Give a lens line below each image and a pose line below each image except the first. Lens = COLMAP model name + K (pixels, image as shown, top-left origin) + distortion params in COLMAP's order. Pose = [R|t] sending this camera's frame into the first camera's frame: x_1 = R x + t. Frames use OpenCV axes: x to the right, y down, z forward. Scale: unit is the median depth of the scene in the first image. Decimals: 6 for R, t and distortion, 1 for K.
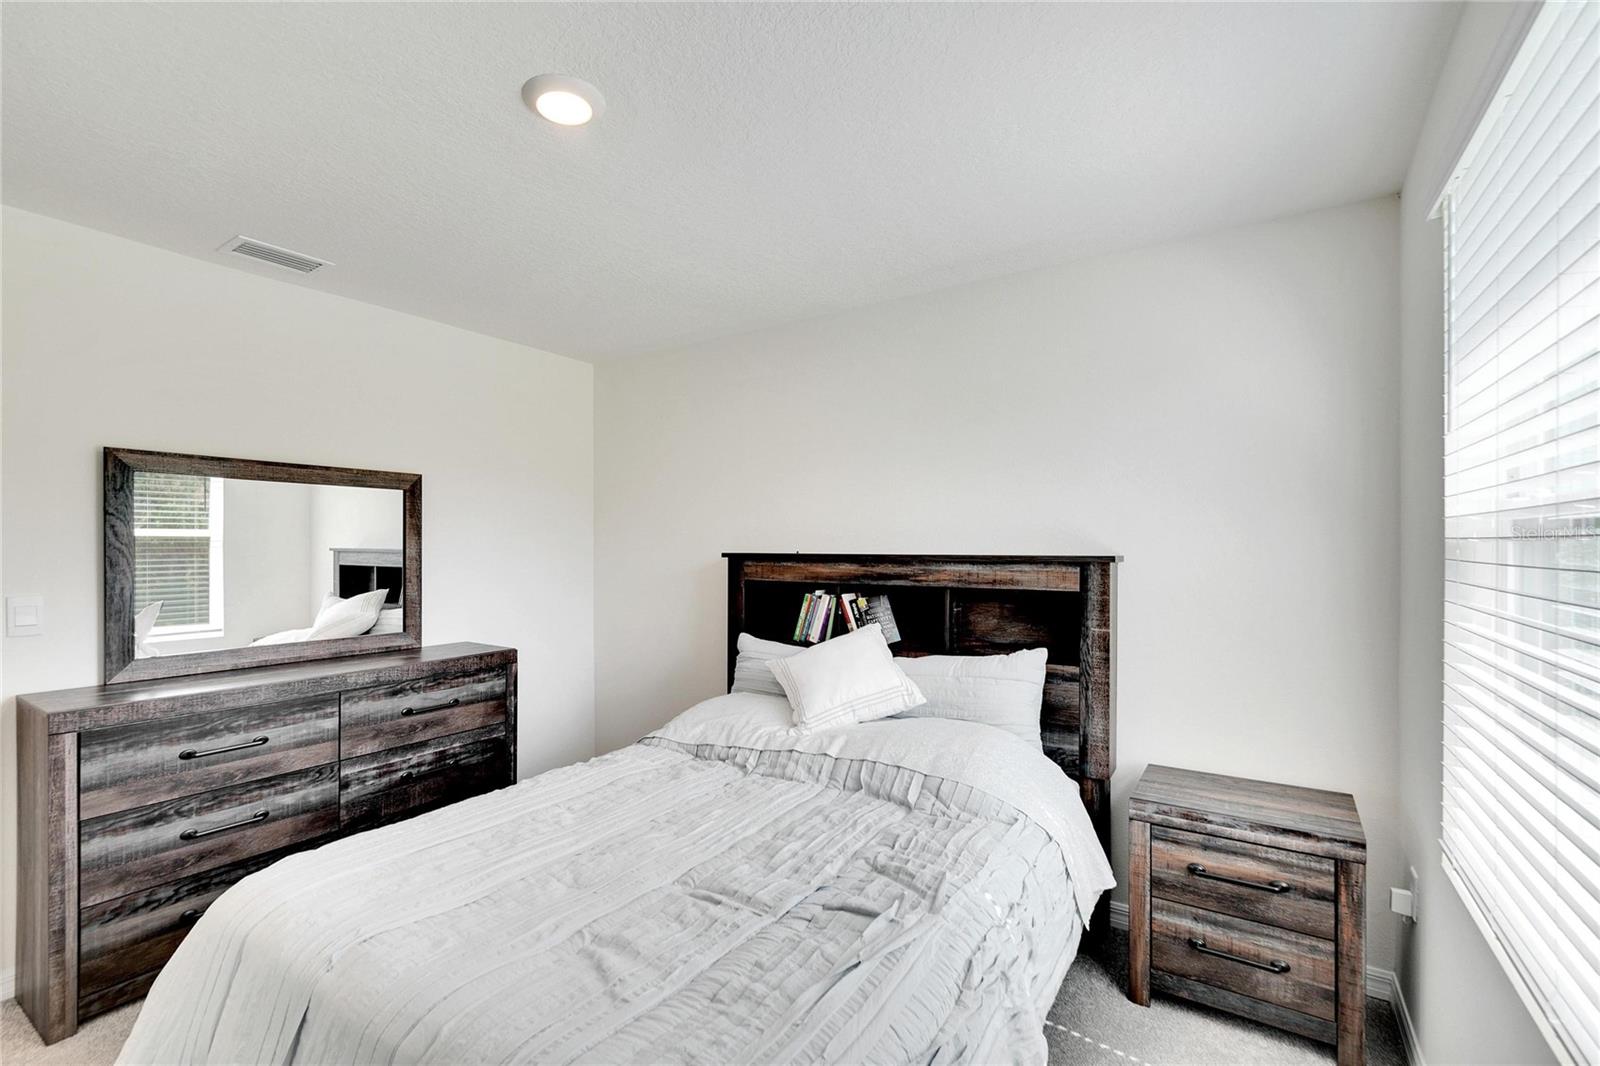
lens RADIAL K [[740.4, 0, 792.9], [0, 740.4, 539.7], [0, 0, 1]] dist [-0.001347, -0.000044]
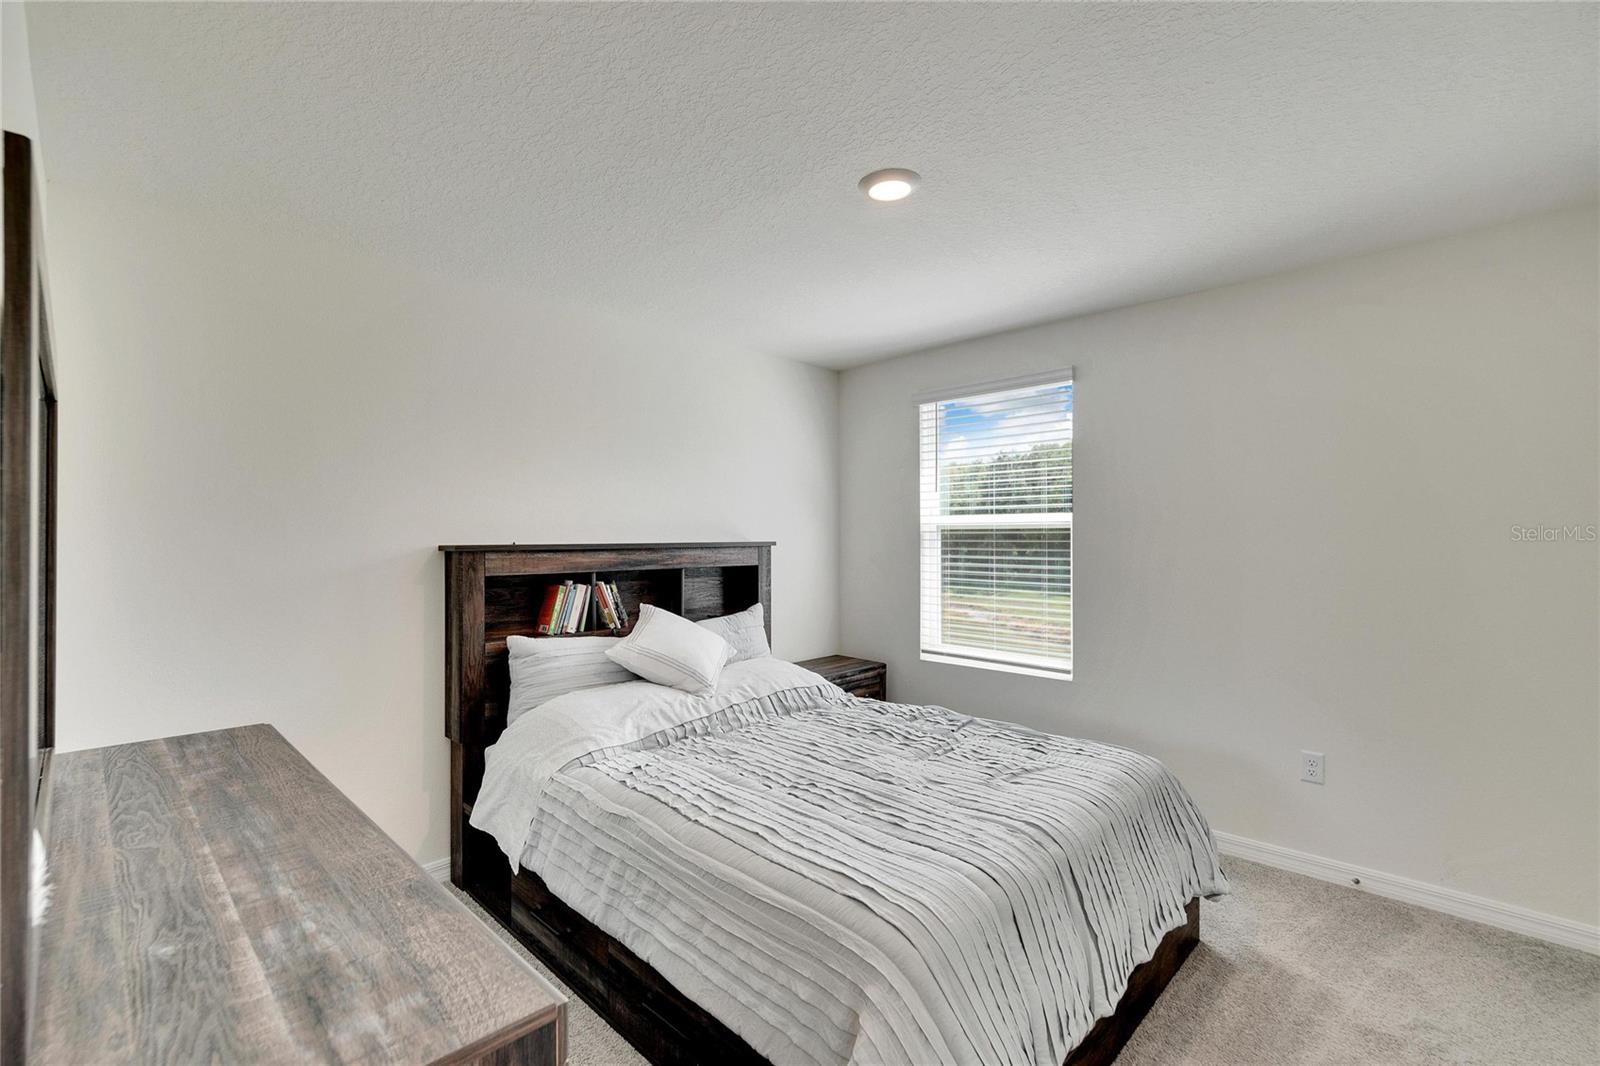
lens RADIAL K [[661.8, 0, 792.7], [0, 661.8, 531.7], [0, 0, 1]] dist [0.000494, 0.000004]
pose [[0.194904, 0.003151, 0.980817, -0.834238], [-0.006230, 0.999979, -0.001974, 0.002442], [-0.980803, -0.005726, 0.194919, 0.568946]]
